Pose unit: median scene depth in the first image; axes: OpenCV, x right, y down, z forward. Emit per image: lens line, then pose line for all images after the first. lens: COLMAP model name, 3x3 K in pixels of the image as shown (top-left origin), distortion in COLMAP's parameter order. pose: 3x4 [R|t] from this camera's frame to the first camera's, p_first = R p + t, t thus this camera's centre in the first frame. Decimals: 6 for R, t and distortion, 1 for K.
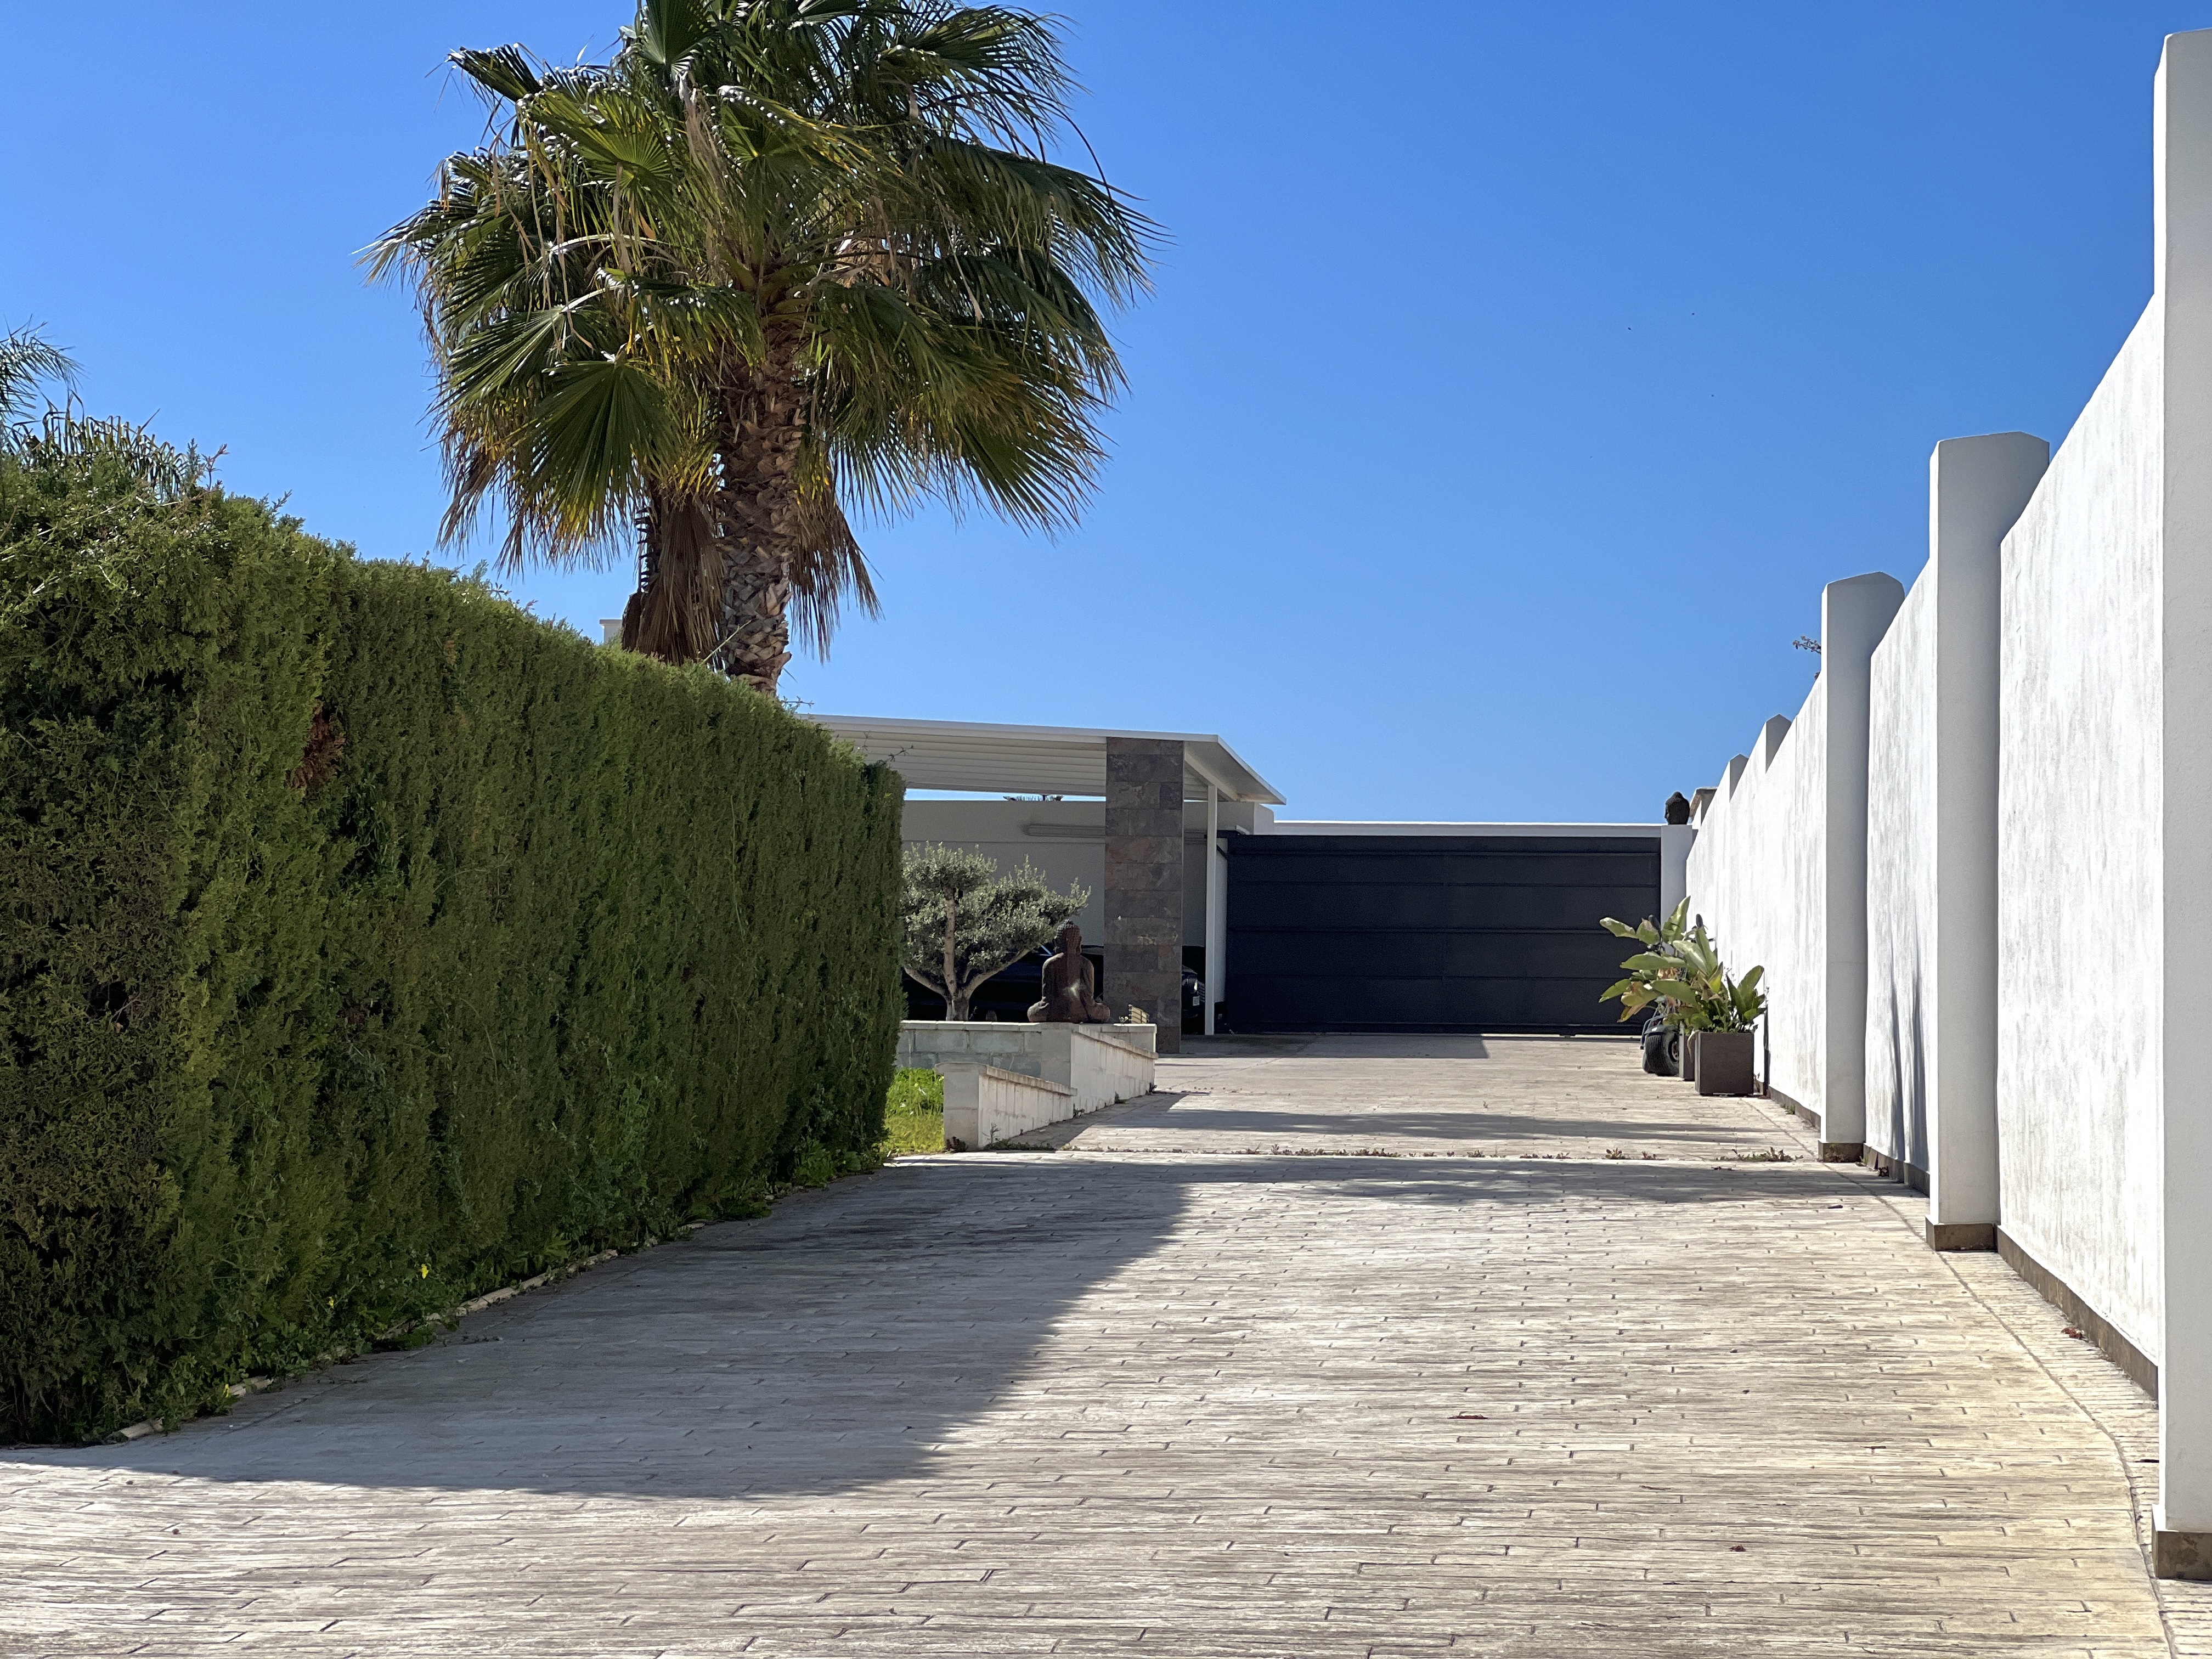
lens RADIAL K [[4942.7, 0, 1106.0], [0, 4942.7, 829.5], [0, 0, 1]] dist [0.063490, 0.601141]
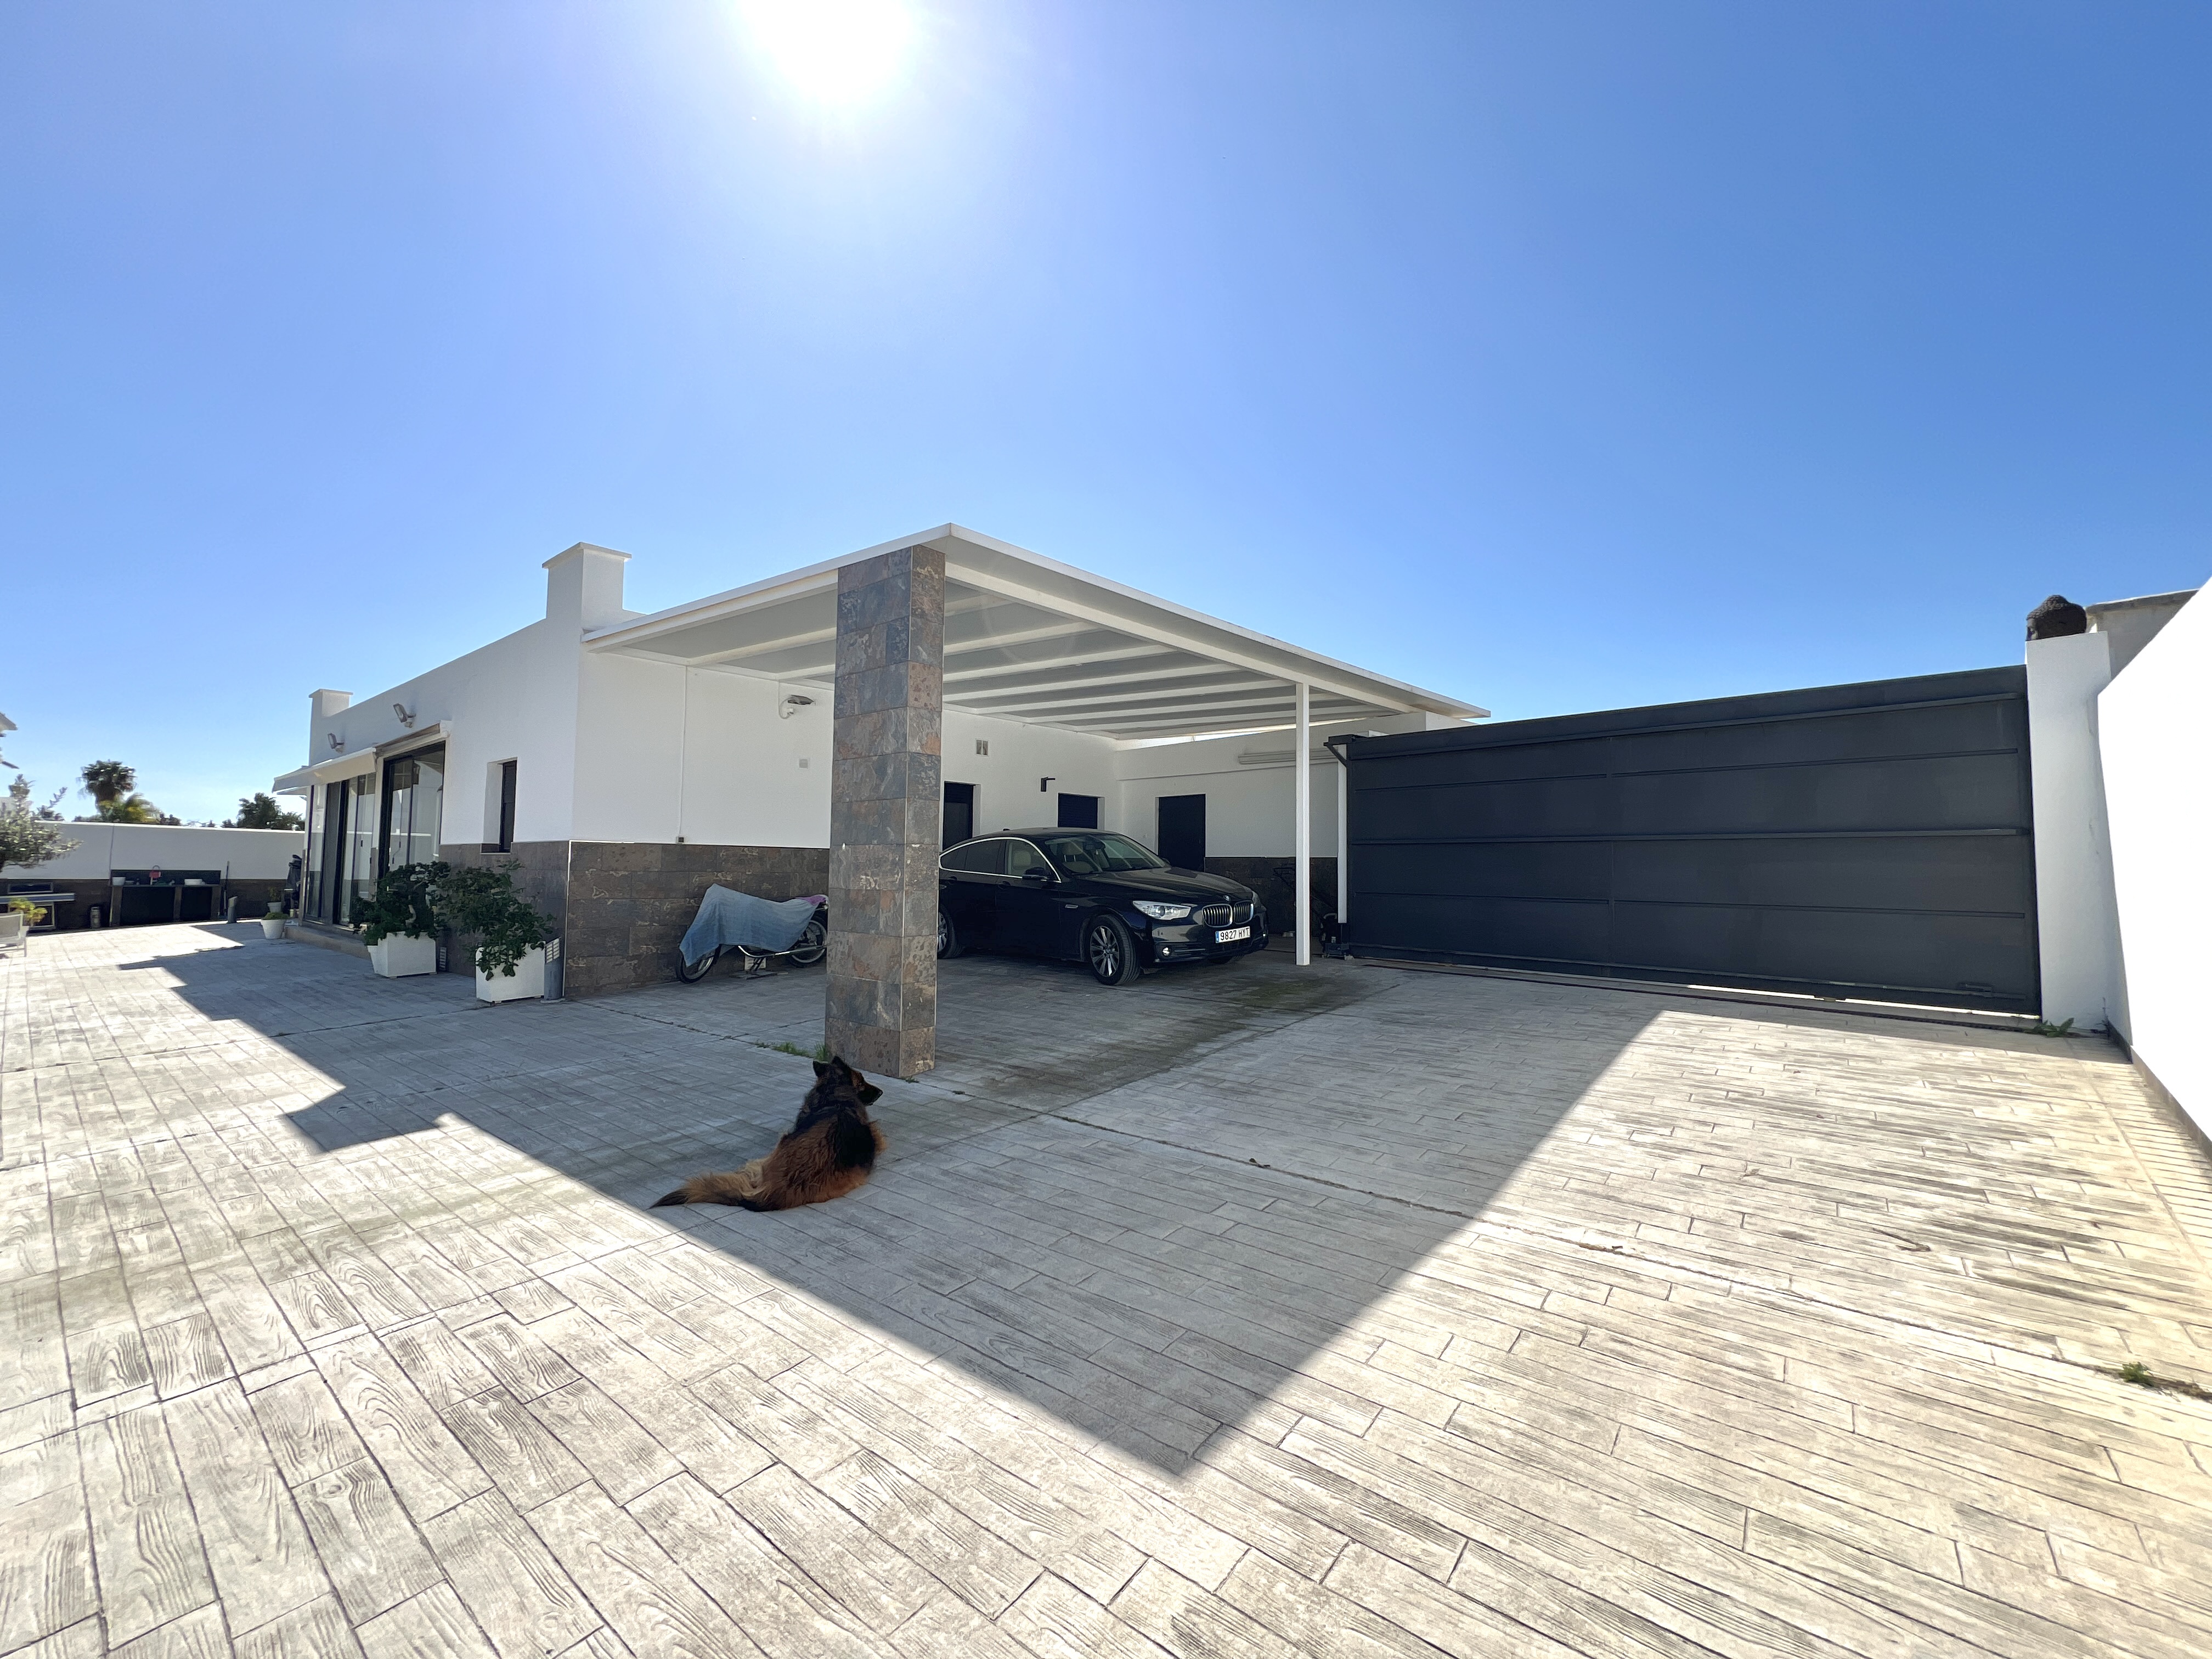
lens RADIAL K [[910.0, 0, 1079.7], [0, 910.0, 816.3], [0, 0, 1]] dist [-0.000368, 0.000865]
pose [[0.787696, -0.046239, -0.614327, 0.276620], [0.046116, 0.998807, -0.016048, 0.048978], [0.614336, -0.015689, 0.788888, 2.614682]]
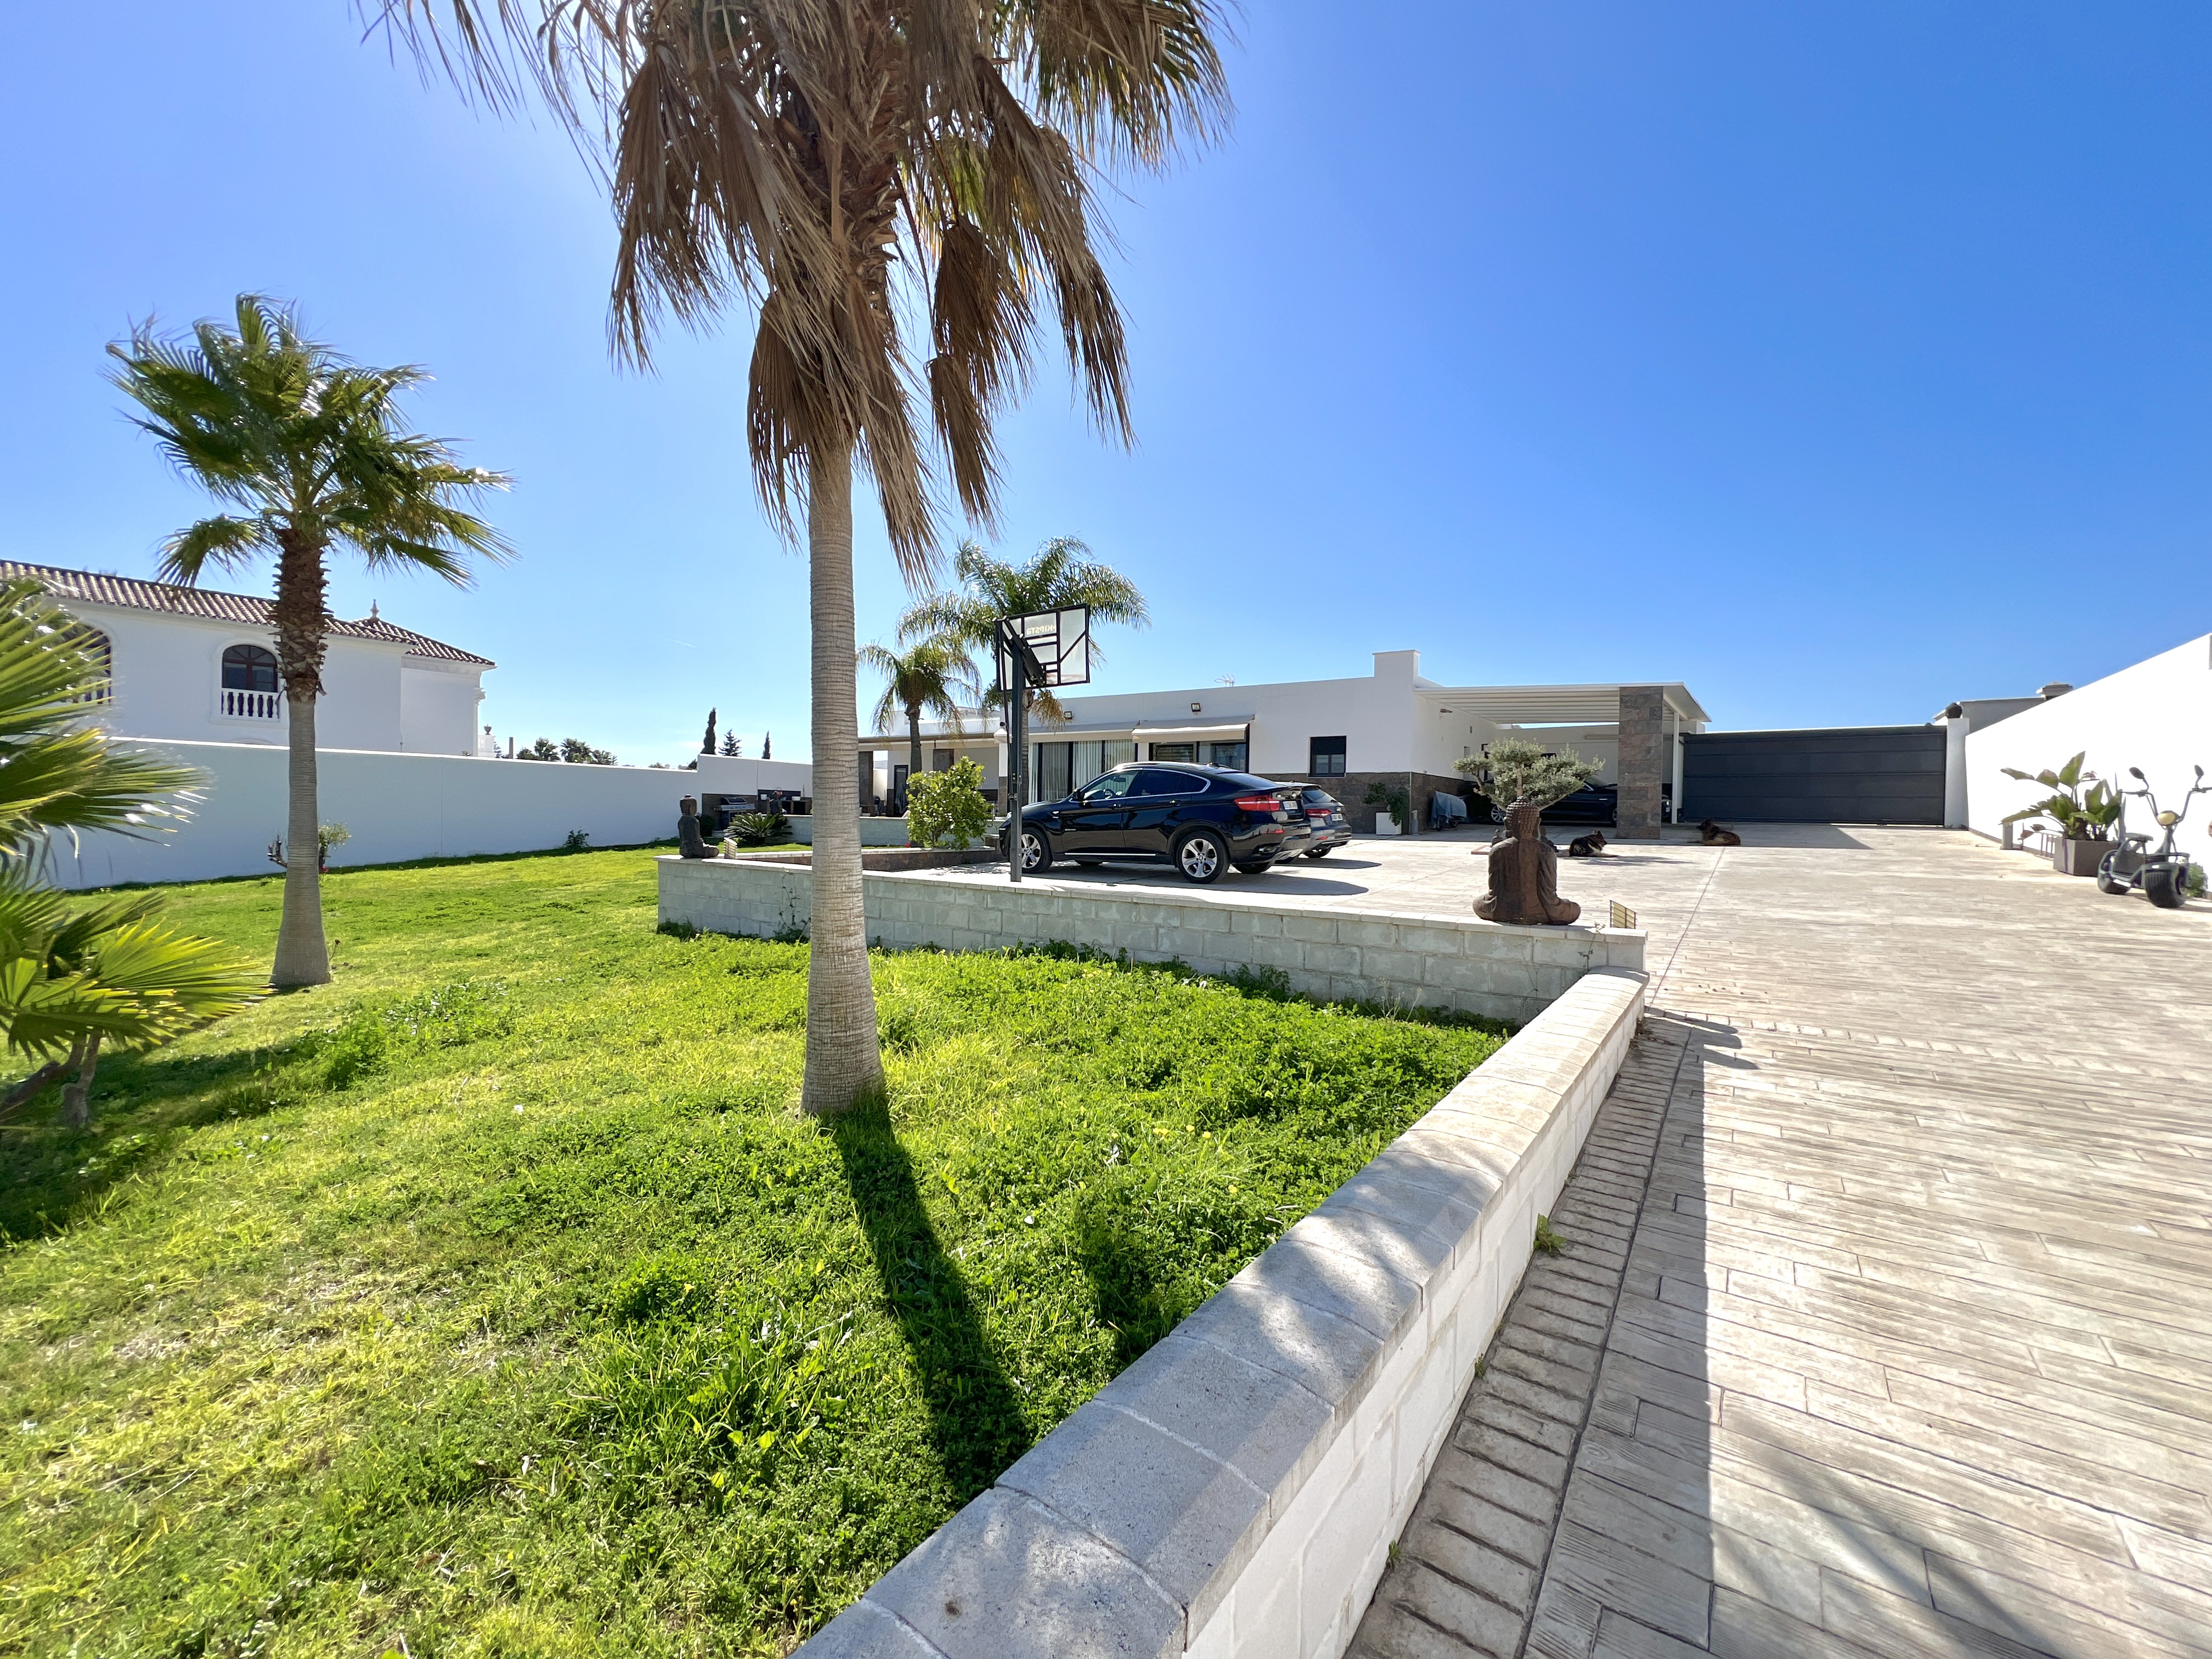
lens RADIAL K [[910.0, 0, 1079.7], [0, 910.0, 816.3], [0, 0, 1]] dist [-0.000368, 0.000865]
pose [[0.853268, 0.006735, -0.521428, 0.017526], [0.029214, 0.997729, 0.060693, 0.016390], [0.520653, -0.067021, 0.851134, 1.554745]]
